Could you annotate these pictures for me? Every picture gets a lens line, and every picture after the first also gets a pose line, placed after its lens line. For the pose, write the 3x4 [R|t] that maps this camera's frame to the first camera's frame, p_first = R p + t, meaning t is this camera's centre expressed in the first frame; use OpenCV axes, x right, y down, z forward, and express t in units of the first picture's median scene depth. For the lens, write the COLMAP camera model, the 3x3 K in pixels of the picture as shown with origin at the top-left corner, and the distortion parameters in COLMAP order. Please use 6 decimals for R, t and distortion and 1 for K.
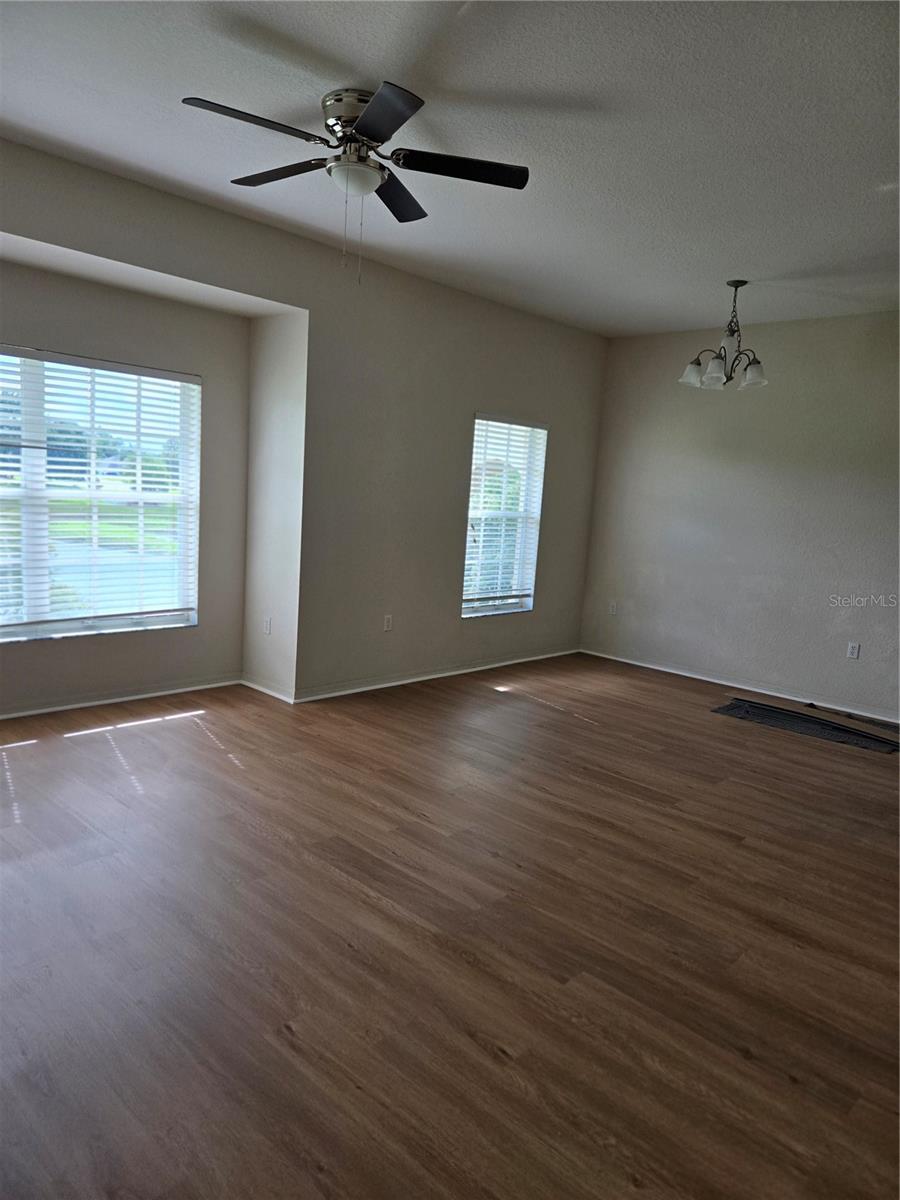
lens RADIAL K [[797.1, 0, 449.9], [0, 797.1, 600.1], [0, 0, 1]] dist [-0.011252, -0.001803]
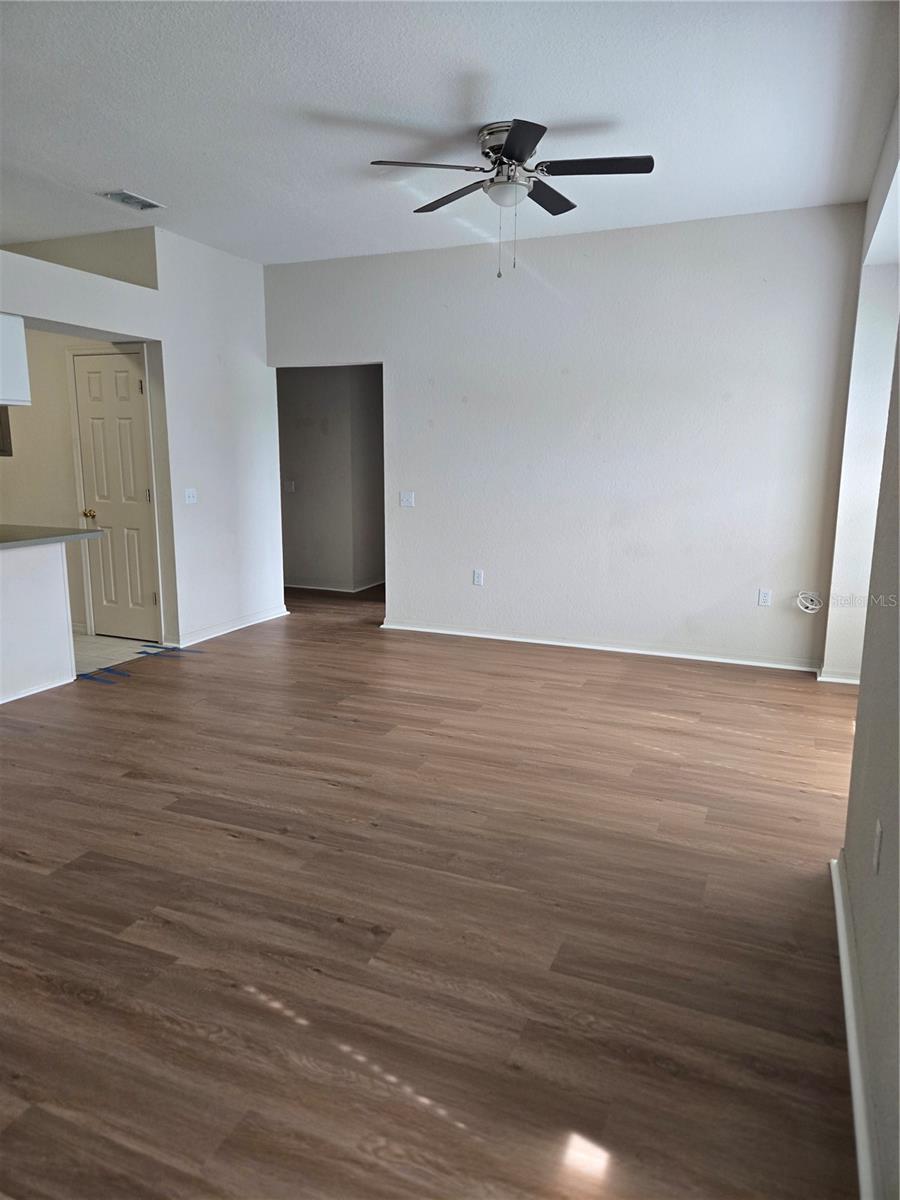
lens RADIAL K [[797.1, 0, 451.0], [0, 797.1, 600.8], [0, 0, 1]] dist [-0.011252, -0.001803]
pose [[-0.933564, -0.002760, -0.358400, 0.311088], [-0.112807, 0.951412, 0.286514, -0.214489], [0.340195, 0.307910, -0.888515, 1.761426]]
